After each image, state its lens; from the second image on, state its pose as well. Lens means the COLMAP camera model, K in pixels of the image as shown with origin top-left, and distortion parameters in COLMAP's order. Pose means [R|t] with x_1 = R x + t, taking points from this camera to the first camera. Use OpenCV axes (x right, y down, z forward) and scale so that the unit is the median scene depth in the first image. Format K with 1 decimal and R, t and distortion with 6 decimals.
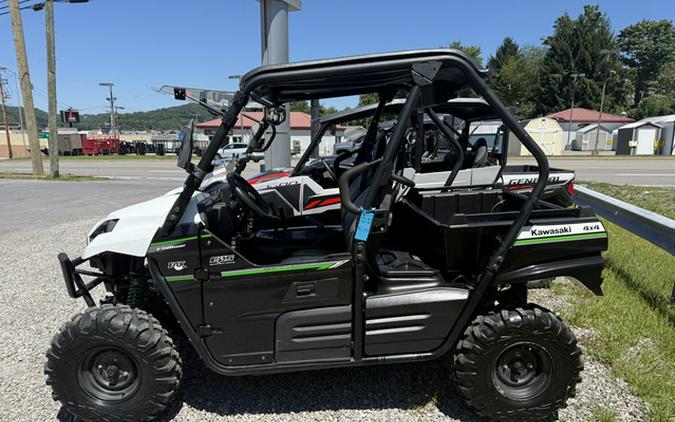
lens RADIAL K [[503.4, 0, 339.2], [0, 503.4, 213.1], [0, 0, 1]] dist [0.025014, -0.003447]
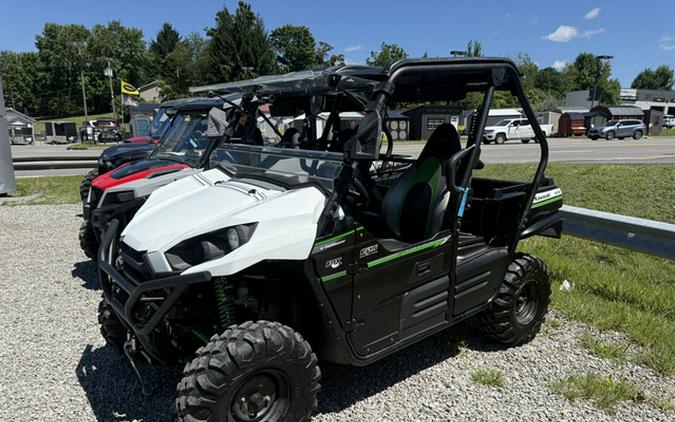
lens RADIAL K [[503.4, 0, 339.7], [0, 503.4, 209.7], [0, 0, 1]] dist [0.025014, -0.003447]
pose [[0.800739, -0.093924, 0.591605, -0.834709], [0.082745, 0.995506, 0.046052, -0.038218], [-0.593271, 0.012077, 0.804912, 0.220263]]
